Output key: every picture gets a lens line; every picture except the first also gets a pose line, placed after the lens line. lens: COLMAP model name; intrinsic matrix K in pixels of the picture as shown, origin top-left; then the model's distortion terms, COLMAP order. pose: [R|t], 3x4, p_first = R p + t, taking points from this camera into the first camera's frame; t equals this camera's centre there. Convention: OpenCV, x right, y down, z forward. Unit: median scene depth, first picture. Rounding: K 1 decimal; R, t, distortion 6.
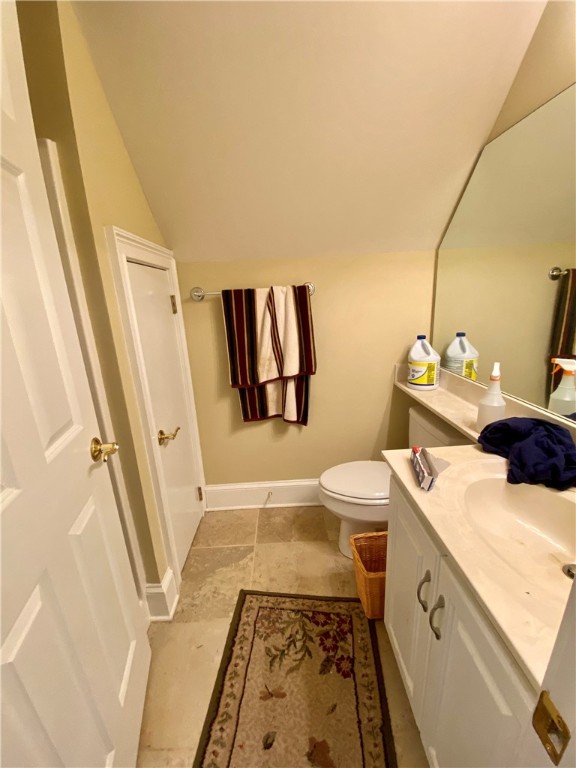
lens RADIAL K [[310.2, 0, 286.5], [0, 310.2, 383.2], [0, 0, 1]] dist [0.000074, -0.010724]
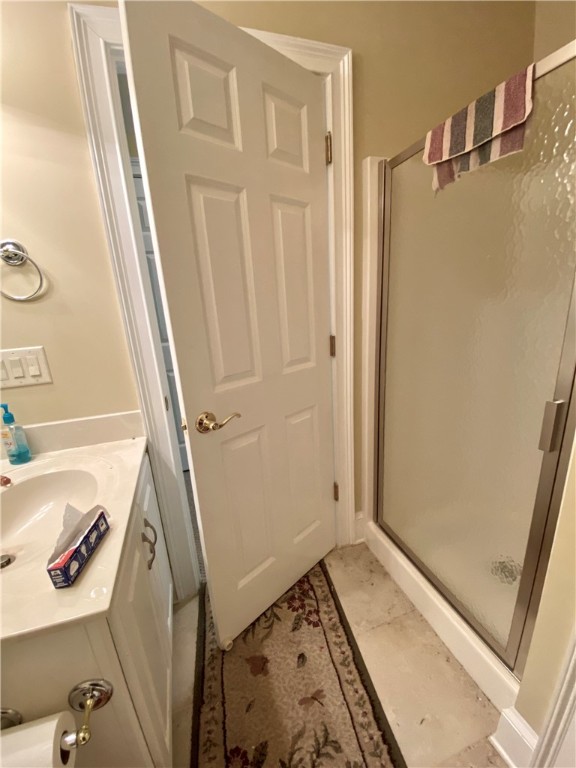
lens RADIAL K [[310.2, 0, 285.7], [0, 310.2, 380.9], [0, 0, 1]] dist [0.000074, -0.010724]
pose [[-0.950149, 0.171715, -0.260252, 0.111032], [0.016779, 0.861635, 0.507251, -0.319862], [0.311345, 0.477598, -0.821562, 1.280435]]
